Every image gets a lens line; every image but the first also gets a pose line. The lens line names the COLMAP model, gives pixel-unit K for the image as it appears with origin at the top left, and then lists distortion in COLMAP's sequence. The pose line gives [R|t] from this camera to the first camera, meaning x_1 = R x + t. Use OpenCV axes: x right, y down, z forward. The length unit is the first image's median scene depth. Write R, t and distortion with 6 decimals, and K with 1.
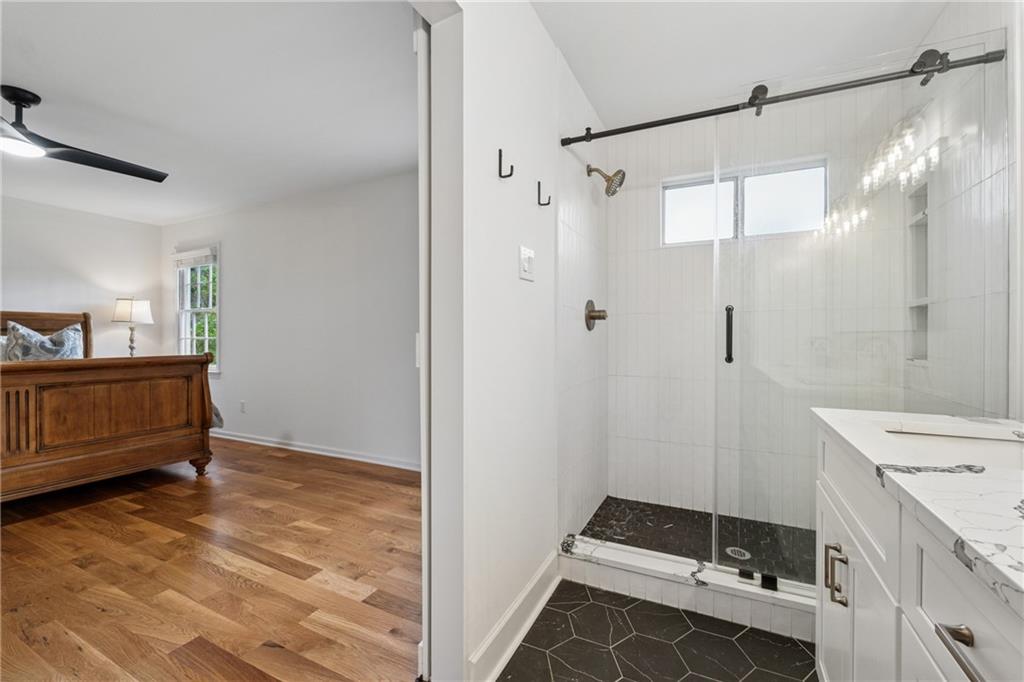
lens RADIAL K [[427.0, 0, 515.0], [0, 427.0, 339.9], [0, 0, 1]] dist [-0.000705, -0.000029]
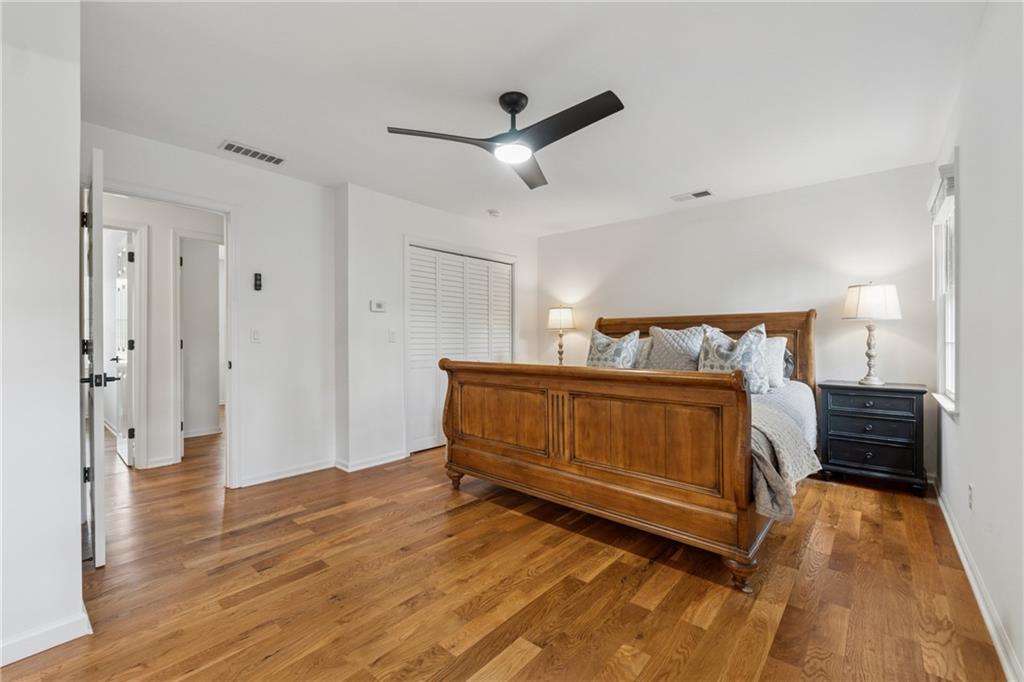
lens RADIAL K [[427.0, 0, 515.0], [0, 427.0, 339.9], [0, 0, 1]] dist [-0.000705, -0.000029]
pose [[-0.247716, 0.001457, -0.968831, -0.151559], [-0.003992, 0.999989, 0.002525, -0.010860], [0.968824, 0.004493, -0.247708, 1.038247]]
